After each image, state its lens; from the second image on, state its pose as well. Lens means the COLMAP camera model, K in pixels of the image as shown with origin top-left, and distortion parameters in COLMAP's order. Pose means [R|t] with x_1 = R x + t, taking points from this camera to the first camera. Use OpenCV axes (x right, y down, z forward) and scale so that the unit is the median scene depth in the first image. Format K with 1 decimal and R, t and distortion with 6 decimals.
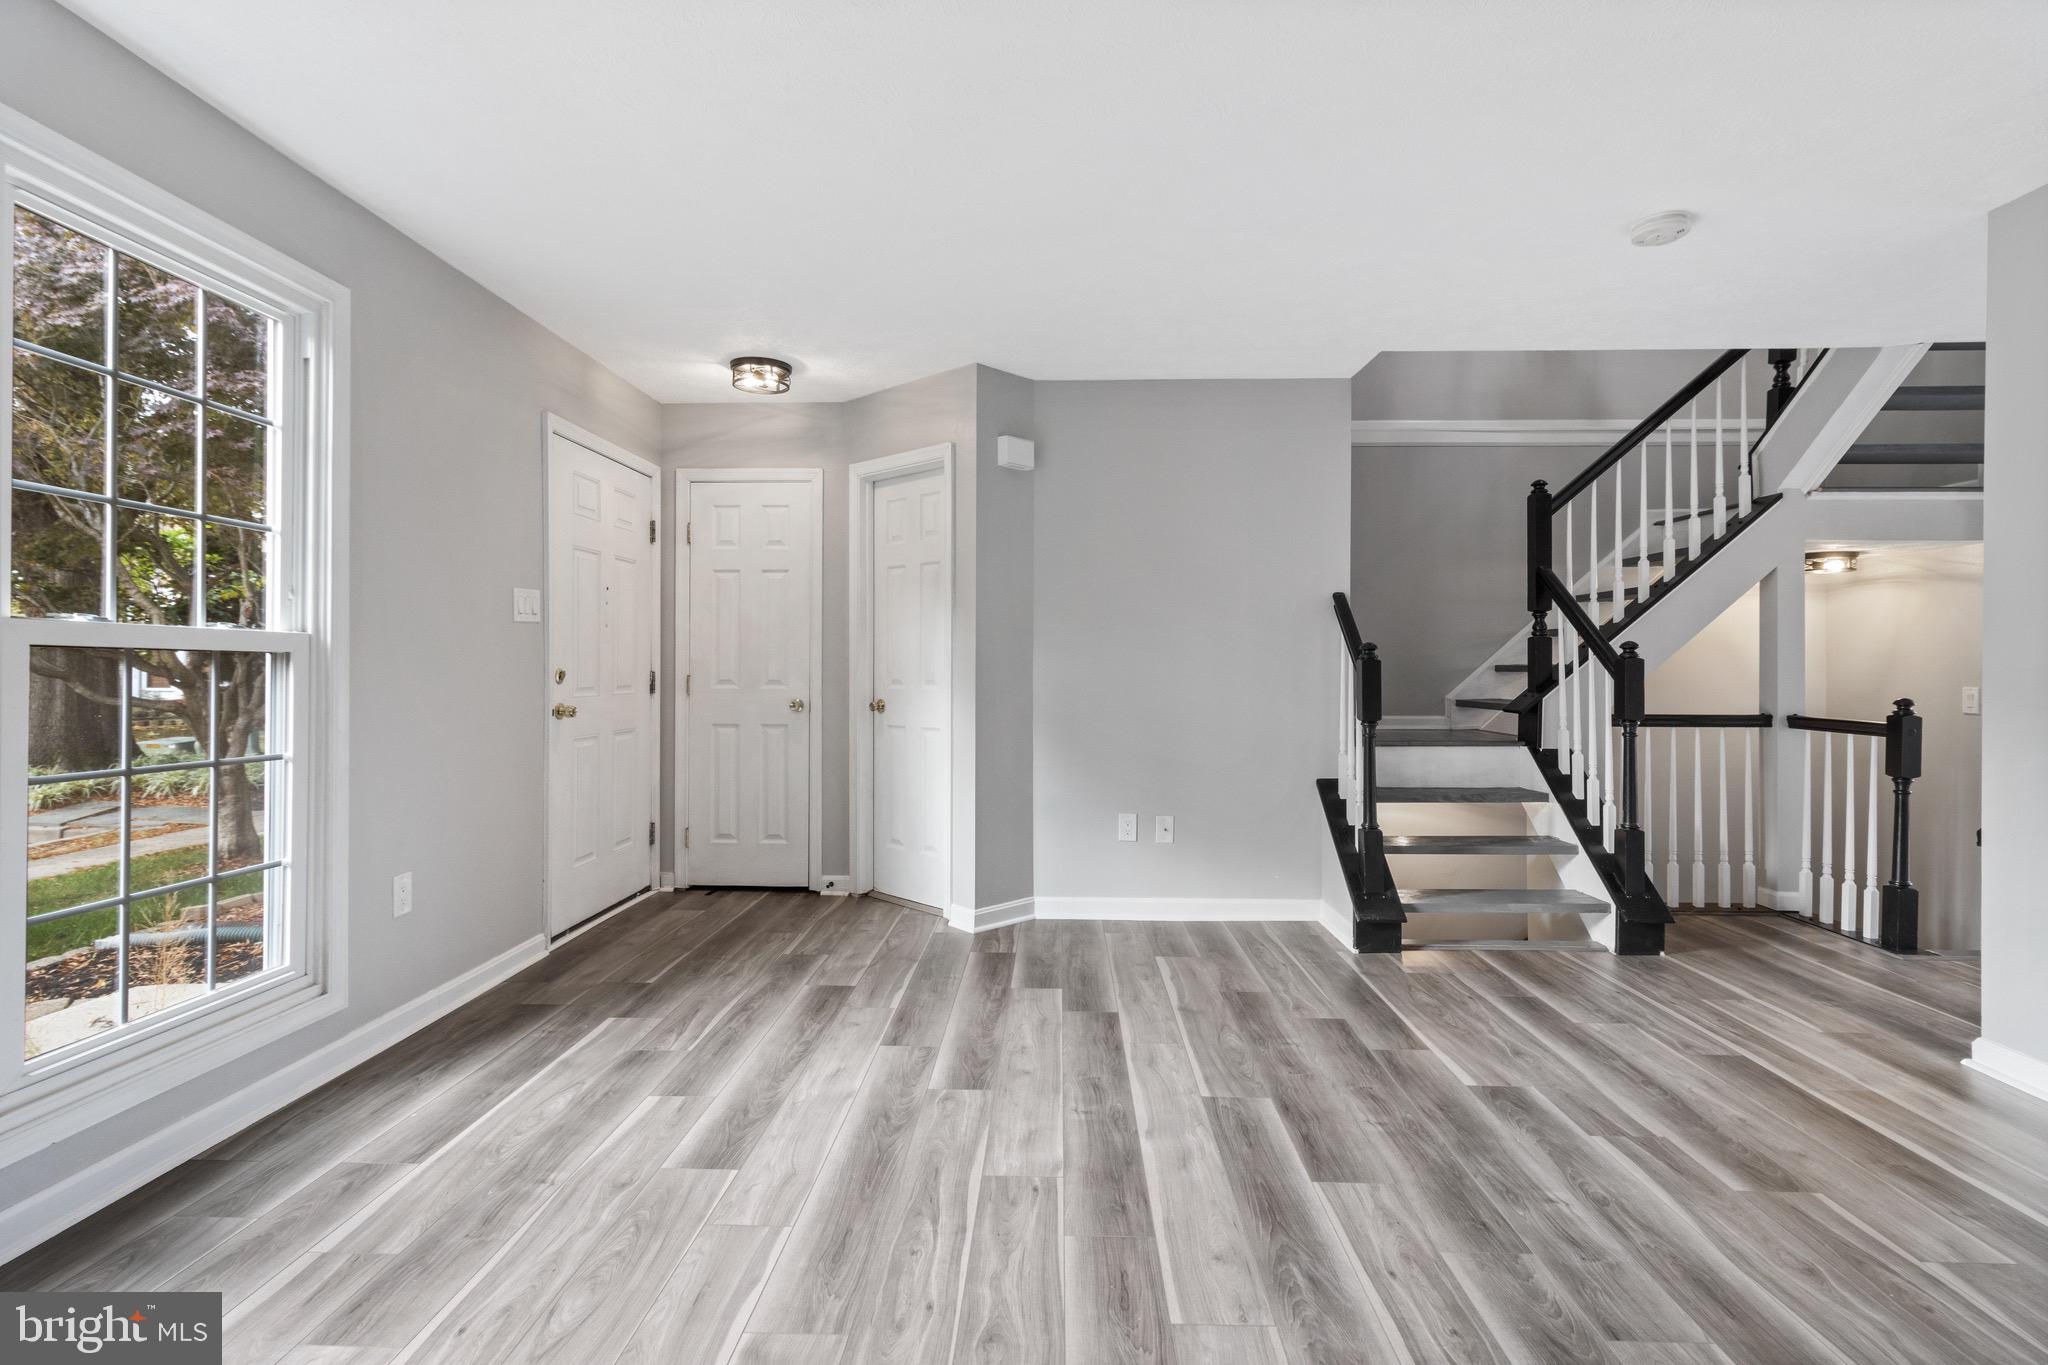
lens RADIAL K [[958.0, 0, 1028.1], [0, 958.0, 677.0], [0, 0, 1]] dist [0.000077, 0.000498]
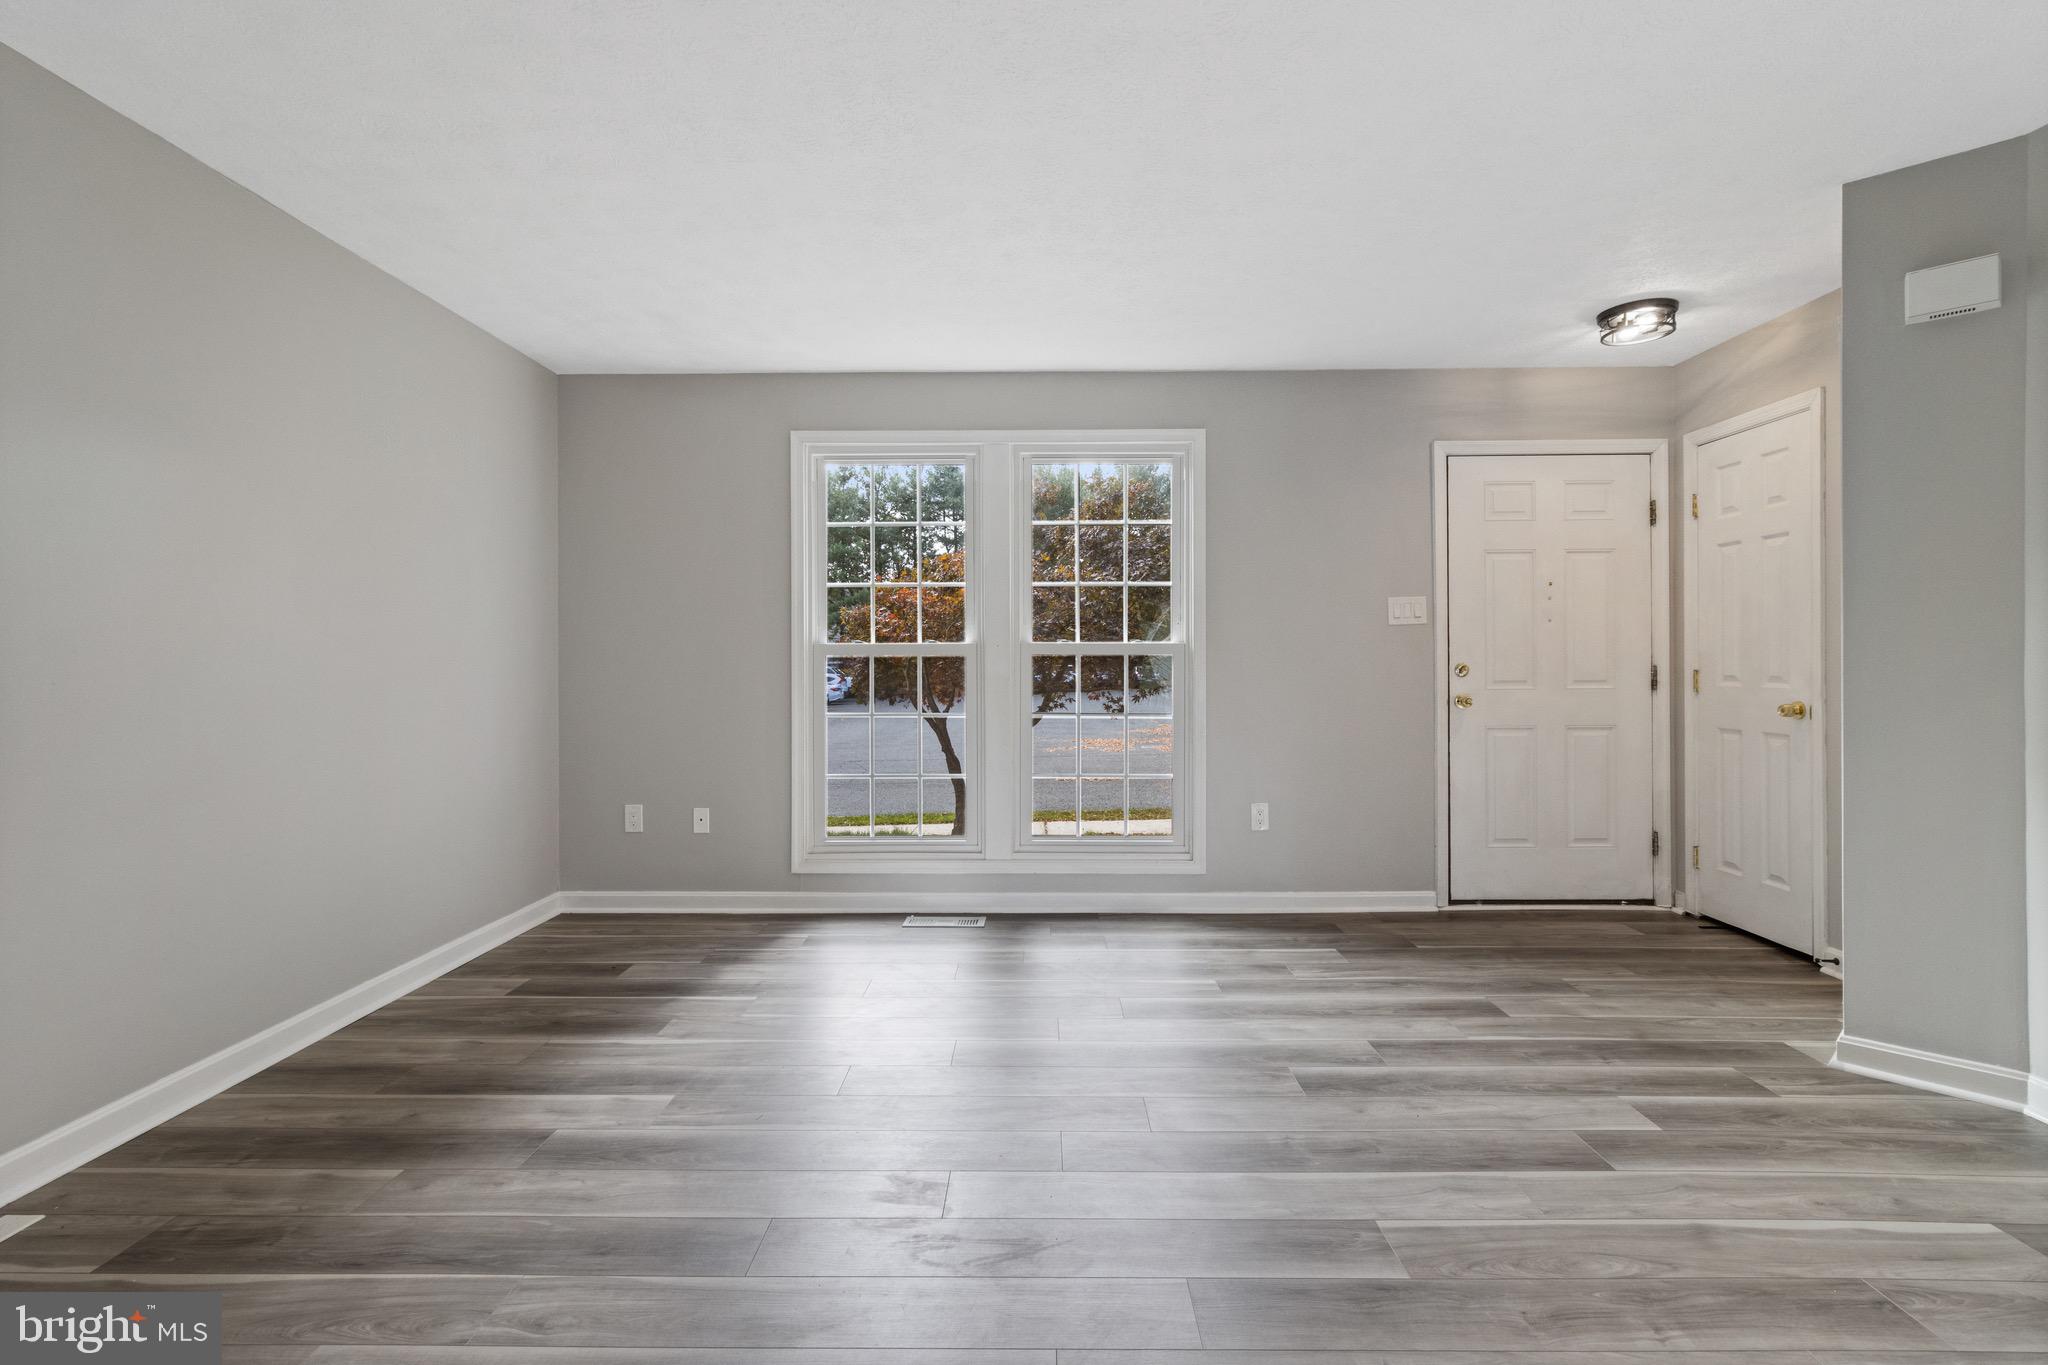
lens RADIAL K [[958.0, 0, 1020.2], [0, 958.0, 666.3], [0, 0, 1]] dist [0.000077, 0.000498]
pose [[0.005627, -0.002128, -0.999982, 0.651815], [-0.005086, 0.999985, -0.002157, -0.000034], [0.999971, 0.005098, 0.005616, 0.491269]]
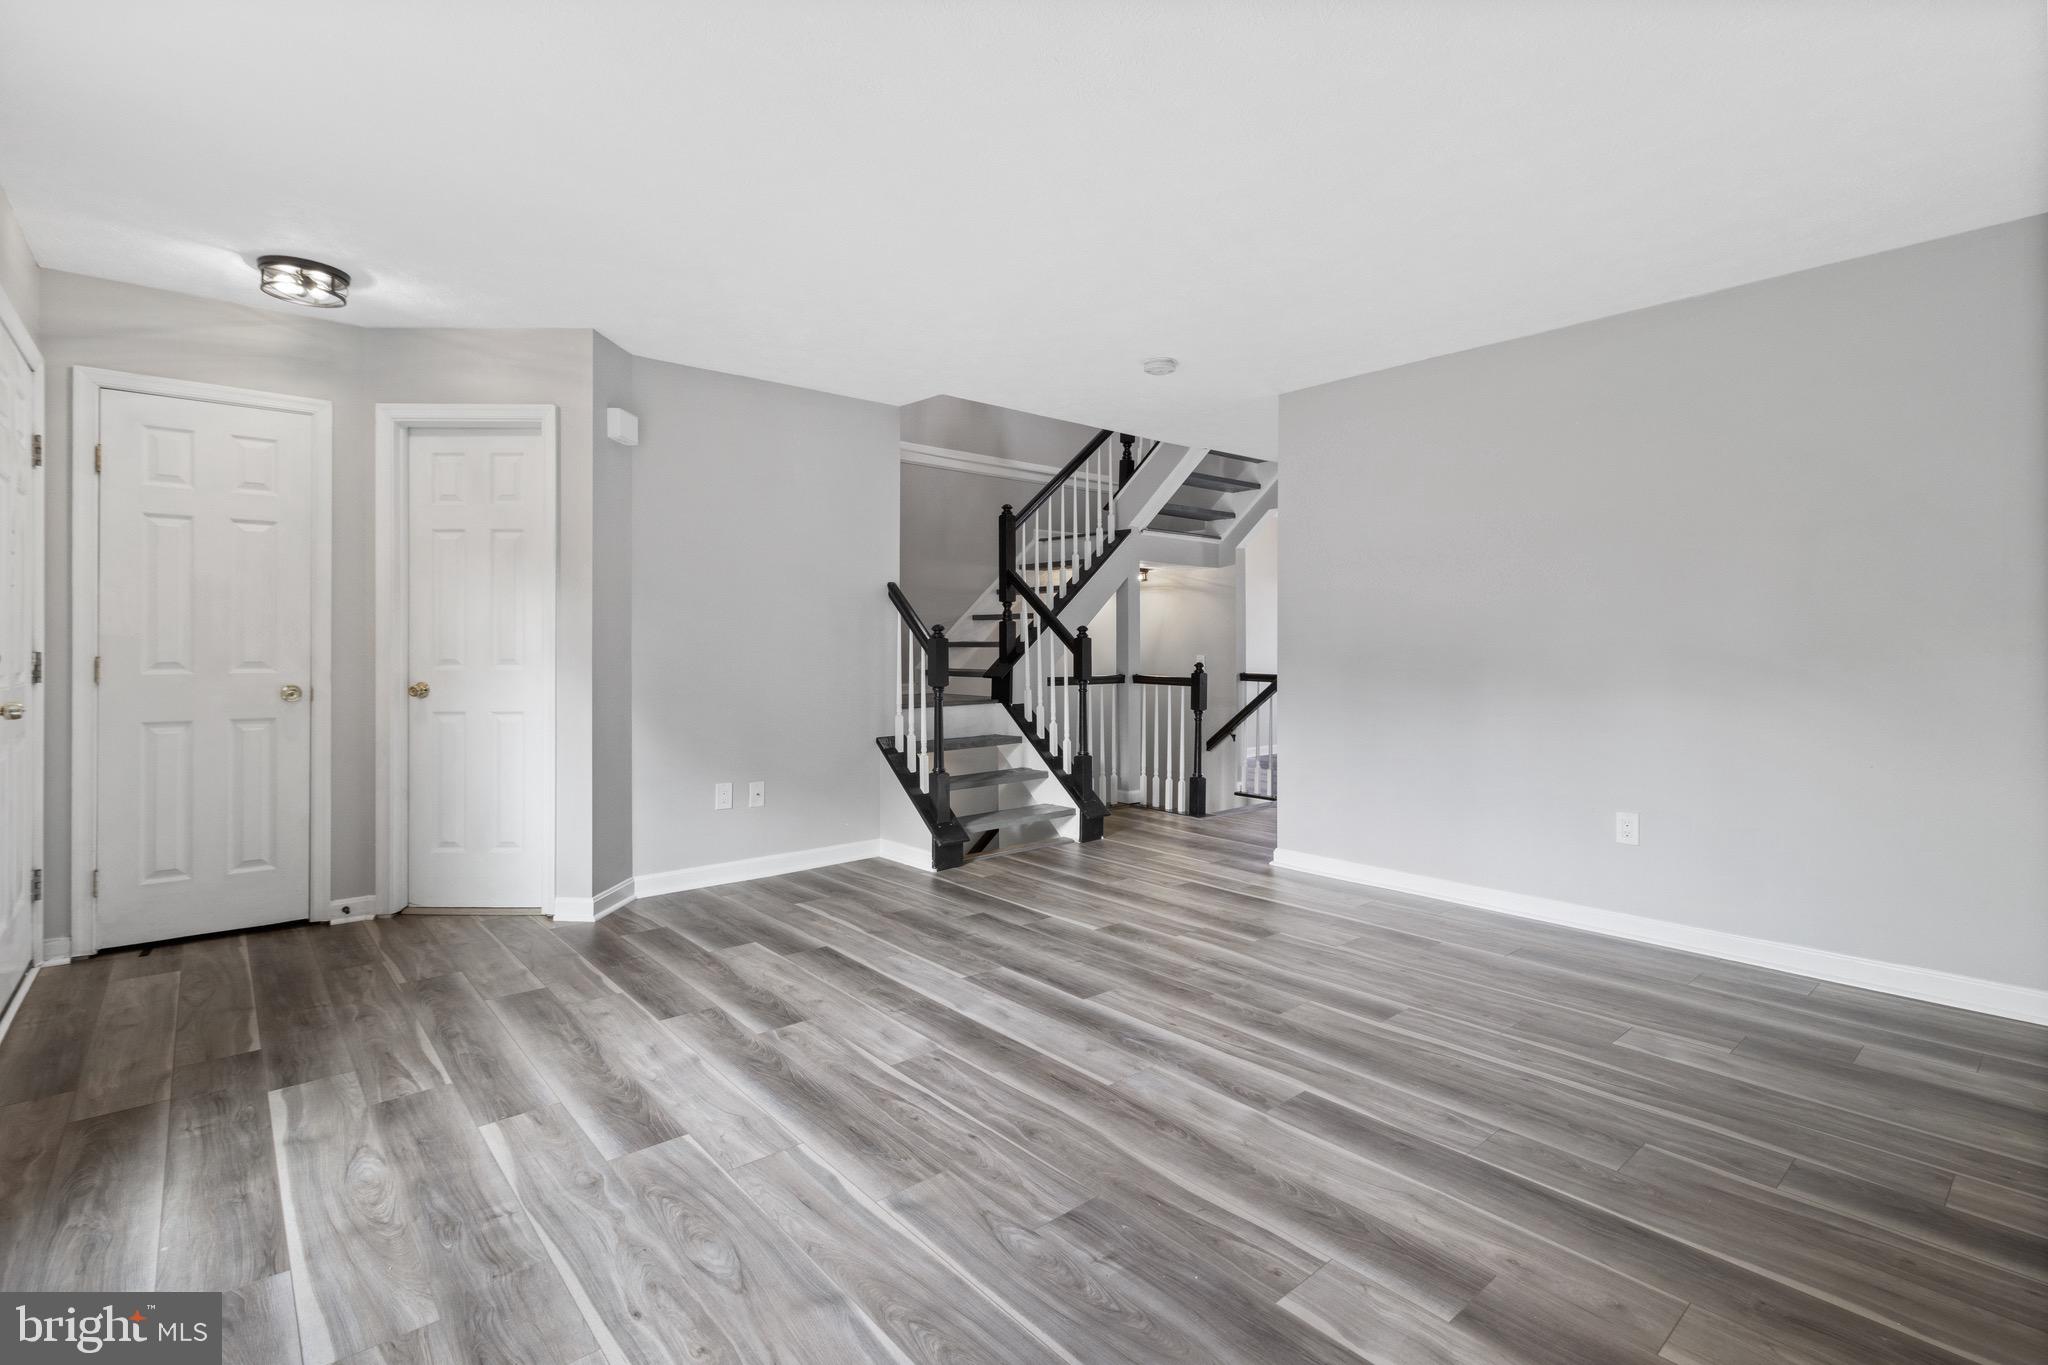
lens RADIAL K [[958.0, 0, 1040.5], [0, 958.0, 648.3], [0, 0, 1]] dist [0.000077, 0.000498]
pose [[0.726083, -0.004653, 0.687591, -0.430396], [0.008008, 0.999967, -0.001689, -0.001199], [-0.687560, 0.006732, 0.726096, -0.006183]]
